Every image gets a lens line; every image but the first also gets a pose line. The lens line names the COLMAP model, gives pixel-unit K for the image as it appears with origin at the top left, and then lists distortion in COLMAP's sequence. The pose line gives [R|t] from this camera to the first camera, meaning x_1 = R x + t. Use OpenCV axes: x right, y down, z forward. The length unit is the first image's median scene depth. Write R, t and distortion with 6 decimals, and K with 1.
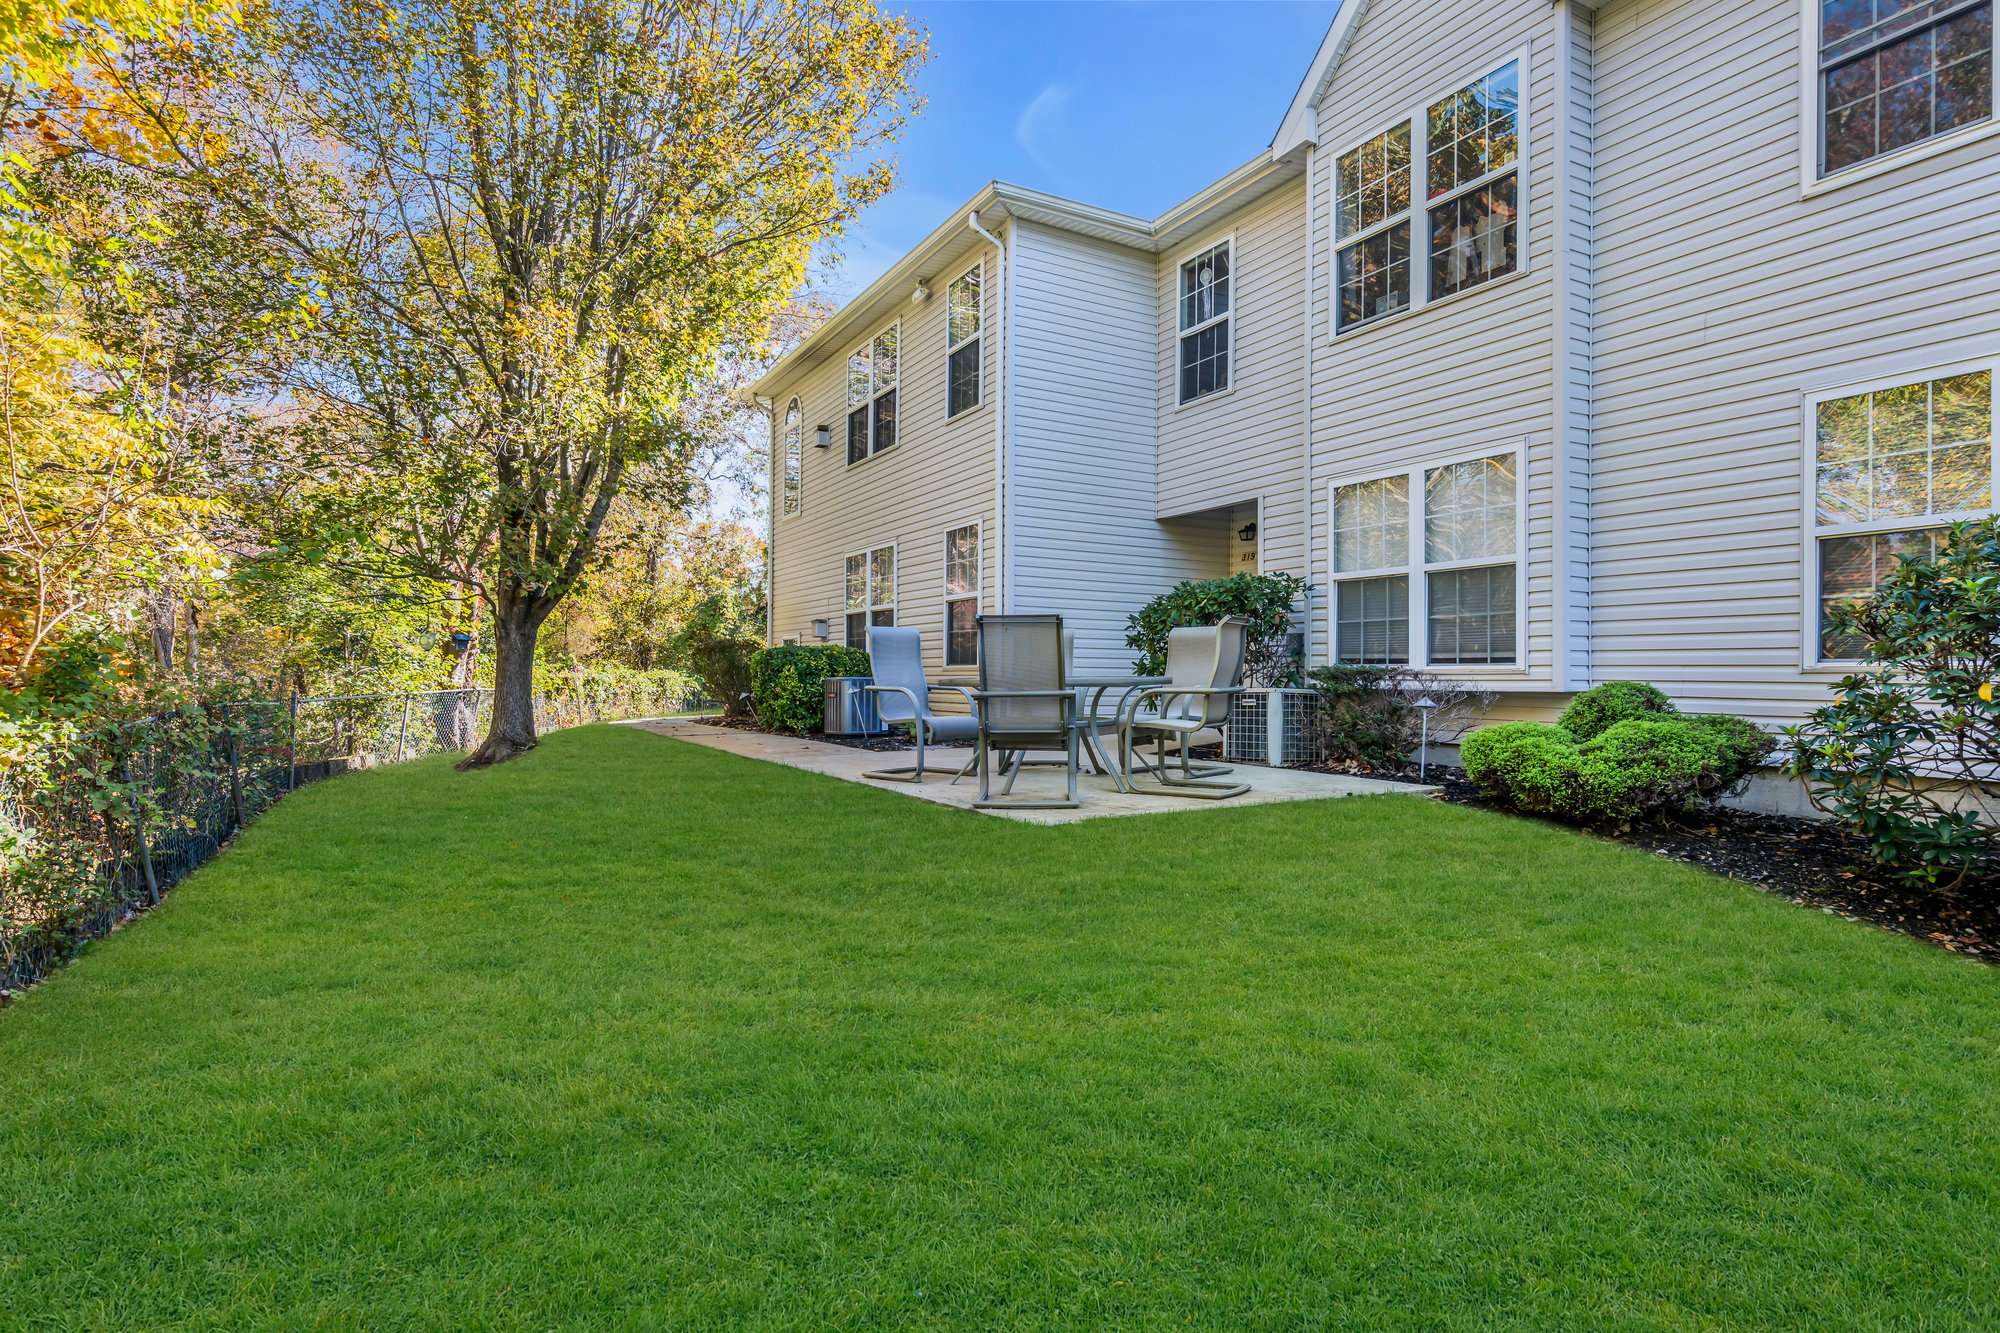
lens RADIAL K [[1042.7, 0, 999.1], [0, 1042.7, 670.2], [0, 0, 1]] dist [0.004975, 0.001594]
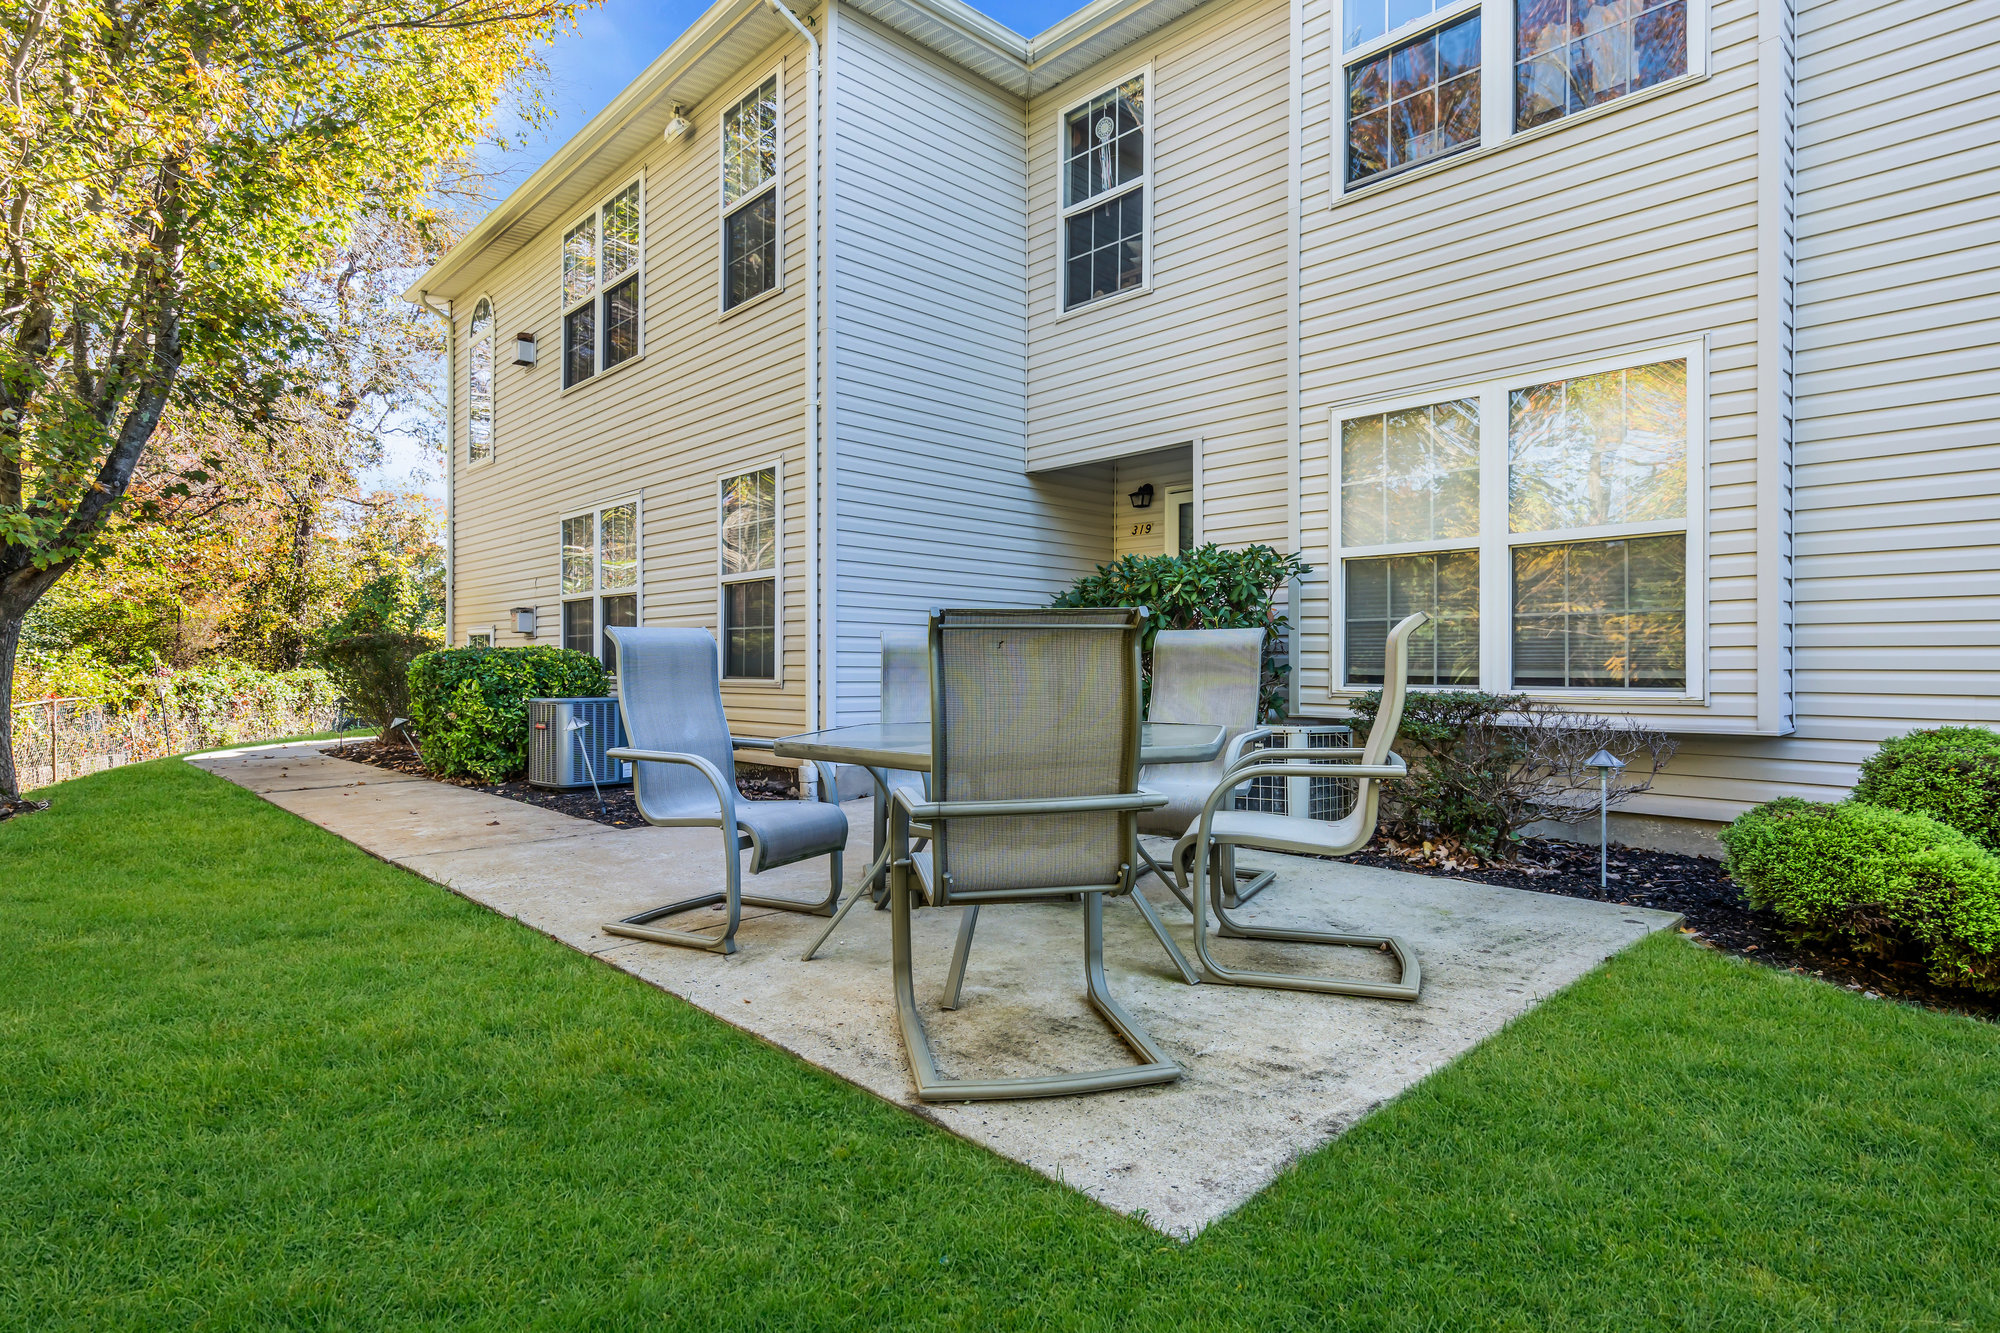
lens RADIAL K [[1042.7, 0, 999.0], [0, 1042.7, 665.5], [0, 0, 1]] dist [0.004975, 0.001594]
pose [[0.968840, -0.005366, 0.247628, -0.045761], [0.003846, 0.999971, 0.006622, -0.017067], [-0.247656, -0.005463, 0.968833, 0.308587]]
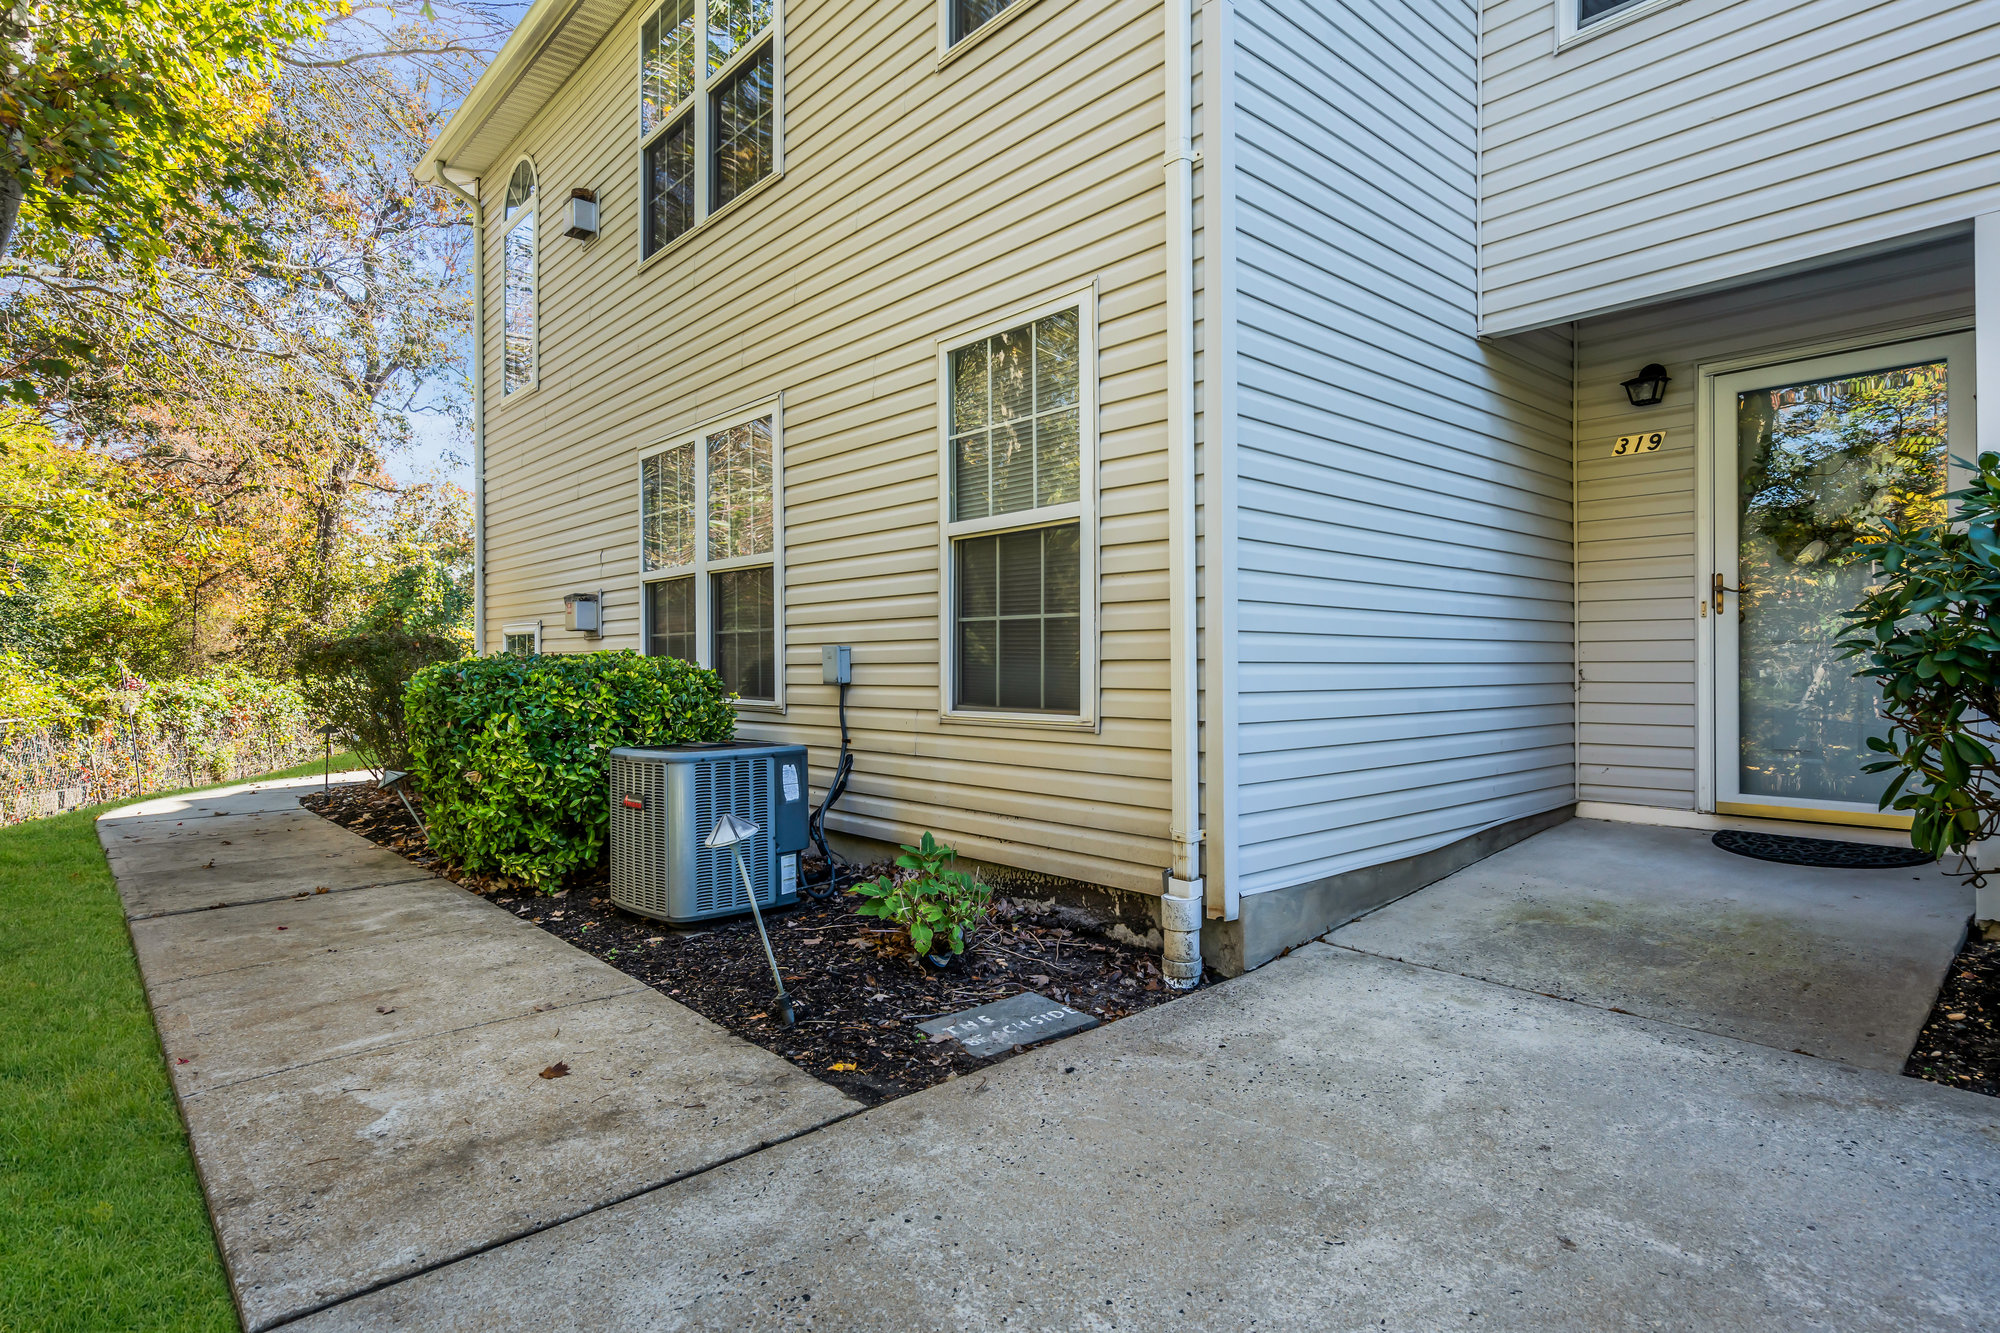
lens RADIAL K [[1042.7, 0, 996.3], [0, 1042.7, 658.0], [0, 0, 1]] dist [0.004975, 0.001594]
pose [[0.976255, -0.012147, 0.216284, -0.119068], [0.011670, 0.999926, 0.003483, -0.024613], [-0.216311, -0.000876, 0.976324, 0.646705]]
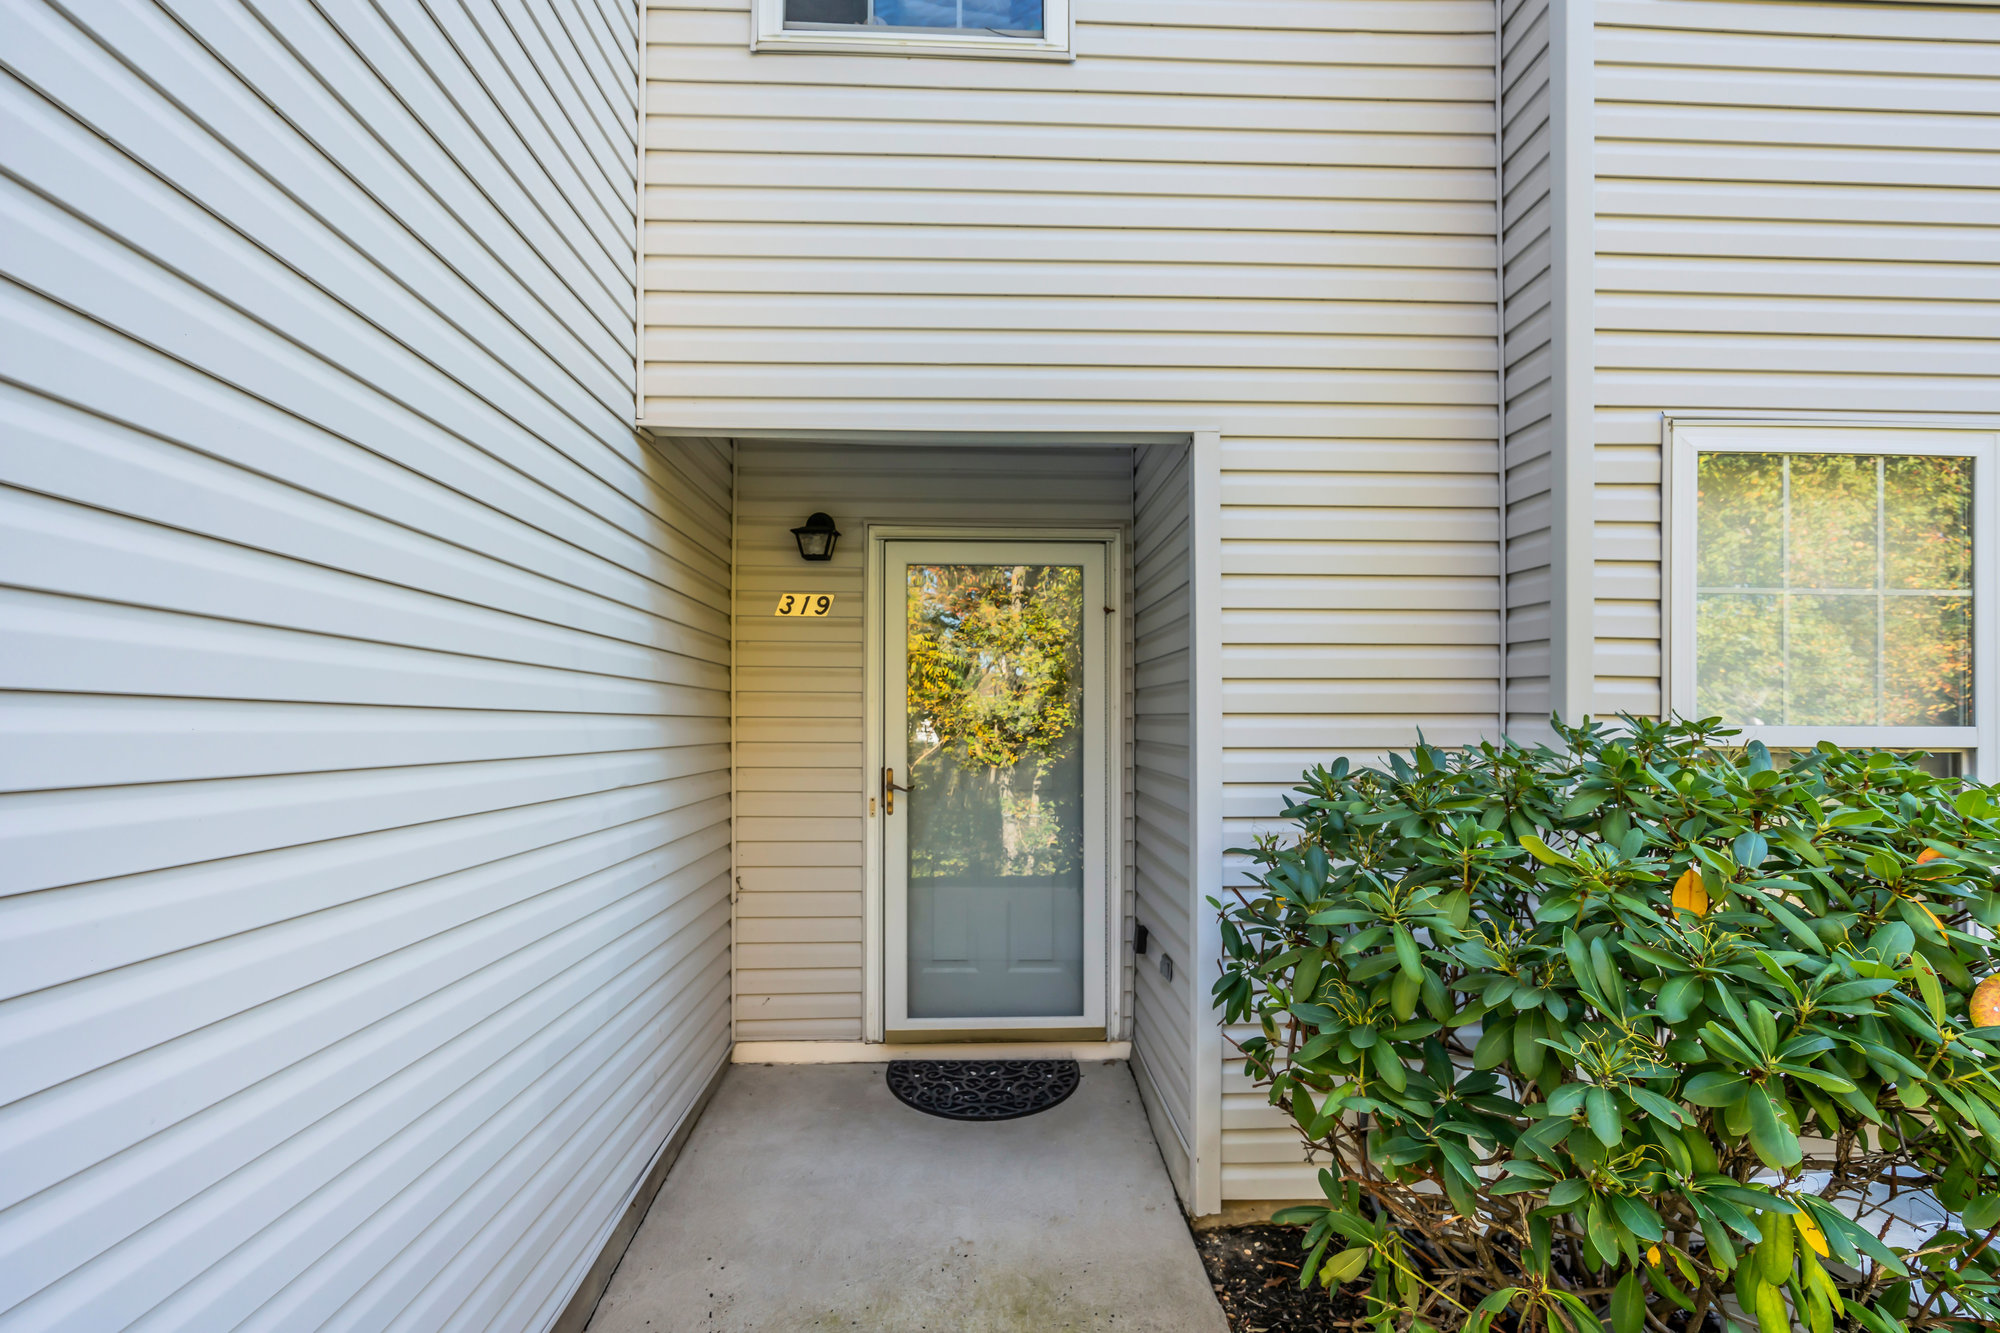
lens RADIAL K [[933.2, 0, 1021.9], [0, 933.2, 724.1], [0, 0, 1]] dist [-0.006447, -0.000206]
pose [[0.433676, -0.007155, 0.901040, -0.019697], [-0.000913, 0.999964, 0.008380, -0.071565], [-0.901068, -0.004457, 0.433654, 0.809085]]
